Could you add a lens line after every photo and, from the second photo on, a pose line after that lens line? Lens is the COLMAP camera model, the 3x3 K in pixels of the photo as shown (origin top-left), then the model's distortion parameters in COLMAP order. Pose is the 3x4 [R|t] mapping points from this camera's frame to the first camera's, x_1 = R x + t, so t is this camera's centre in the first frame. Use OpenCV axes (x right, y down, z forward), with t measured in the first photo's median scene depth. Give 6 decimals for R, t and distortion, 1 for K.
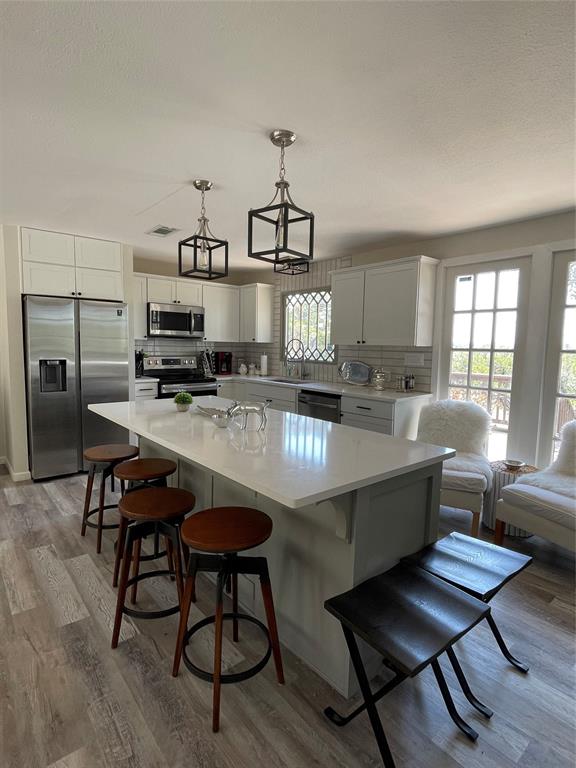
lens RADIAL K [[404.7, 0, 282.4], [0, 404.7, 383.3], [0, 0, 1]] dist [-0.021692, 0.006300]
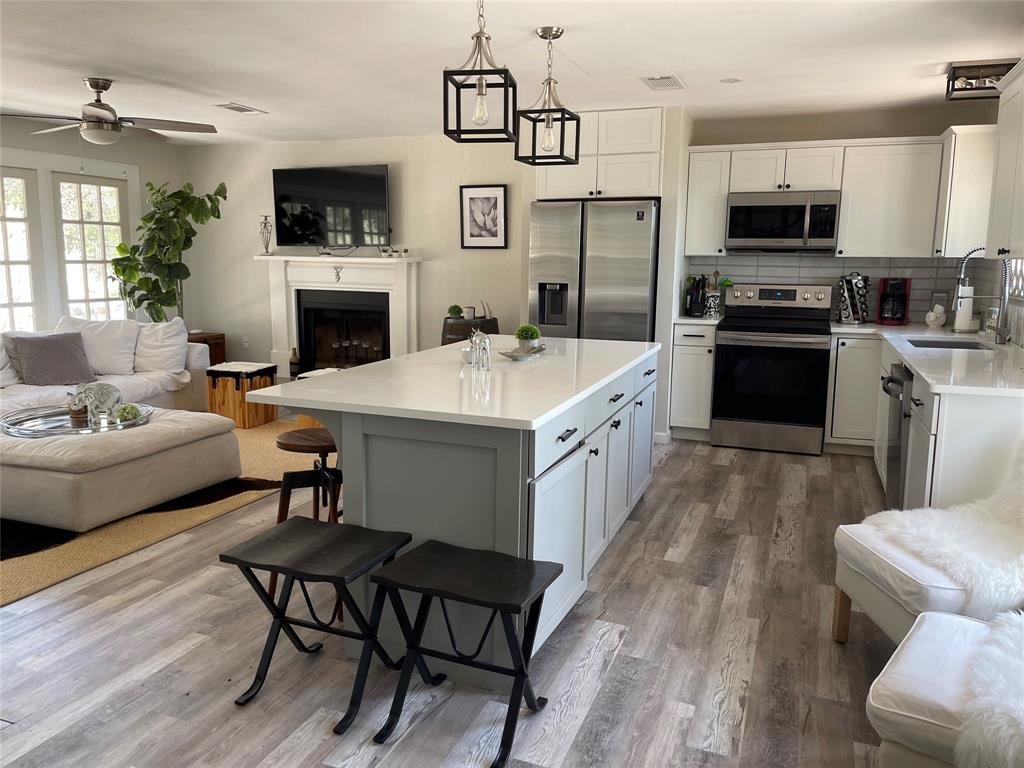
lens RADIAL K [[785.2, 0, 514.1], [0, 785.2, 380.2], [0, 0, 1]] dist [0.026944, -0.036437]
pose [[0.493836, 0.122894, -0.860827, 0.793226], [-0.081202, 0.992154, 0.095059, -0.014100], [0.865755, 0.022957, 0.499941, 0.210893]]
